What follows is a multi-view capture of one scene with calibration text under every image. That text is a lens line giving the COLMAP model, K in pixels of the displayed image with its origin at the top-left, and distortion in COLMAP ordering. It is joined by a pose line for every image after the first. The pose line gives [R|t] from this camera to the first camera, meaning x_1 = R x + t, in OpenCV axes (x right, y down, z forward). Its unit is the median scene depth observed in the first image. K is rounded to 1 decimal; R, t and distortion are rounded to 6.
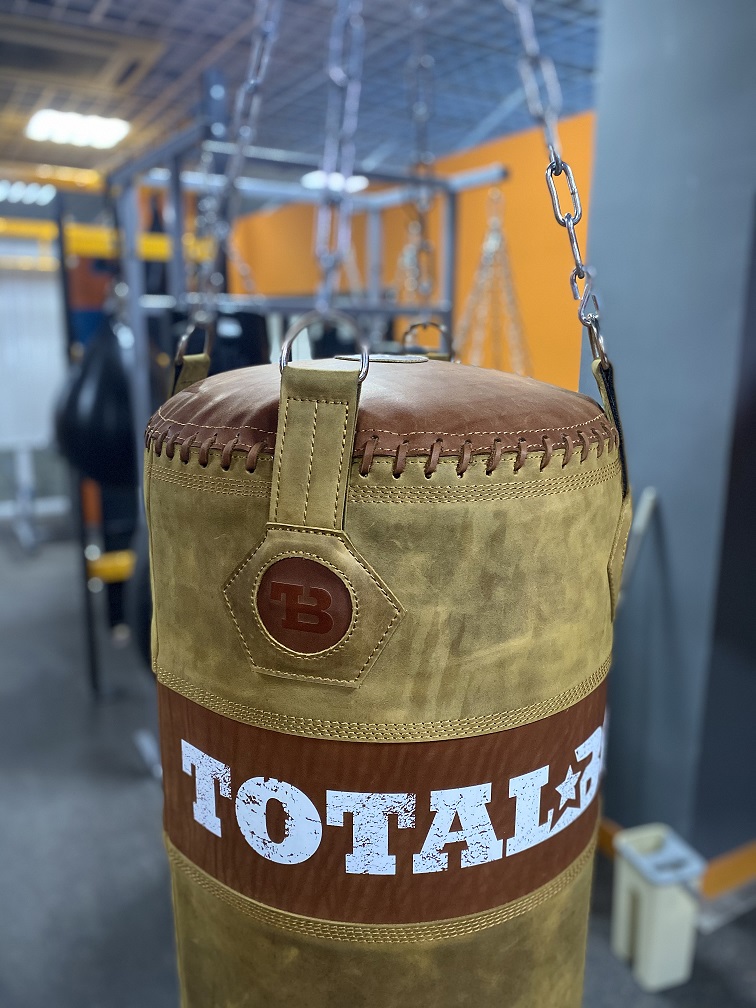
lens RADIAL K [[793.7, 0, 378.0], [0, 793.7, 504.0], [0, 0, 1]] dist [-0.004604, 0.004630]
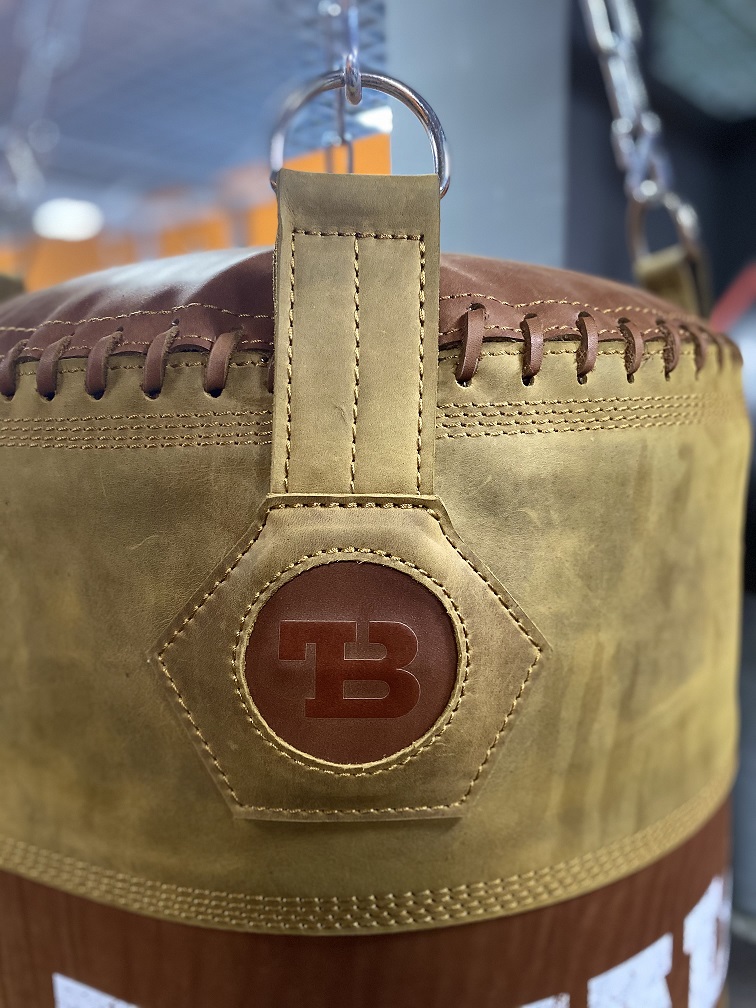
lens RADIAL K [[793.7, 0, 378.0], [0, 793.7, 504.0], [0, 0, 1]] dist [-0.004604, 0.004630]
pose [[0.953950, -0.072092, 0.291174, -0.212818], [0.091534, 0.994354, -0.053690, 0.059375], [-0.285659, 0.077870, 0.955162, 0.533451]]
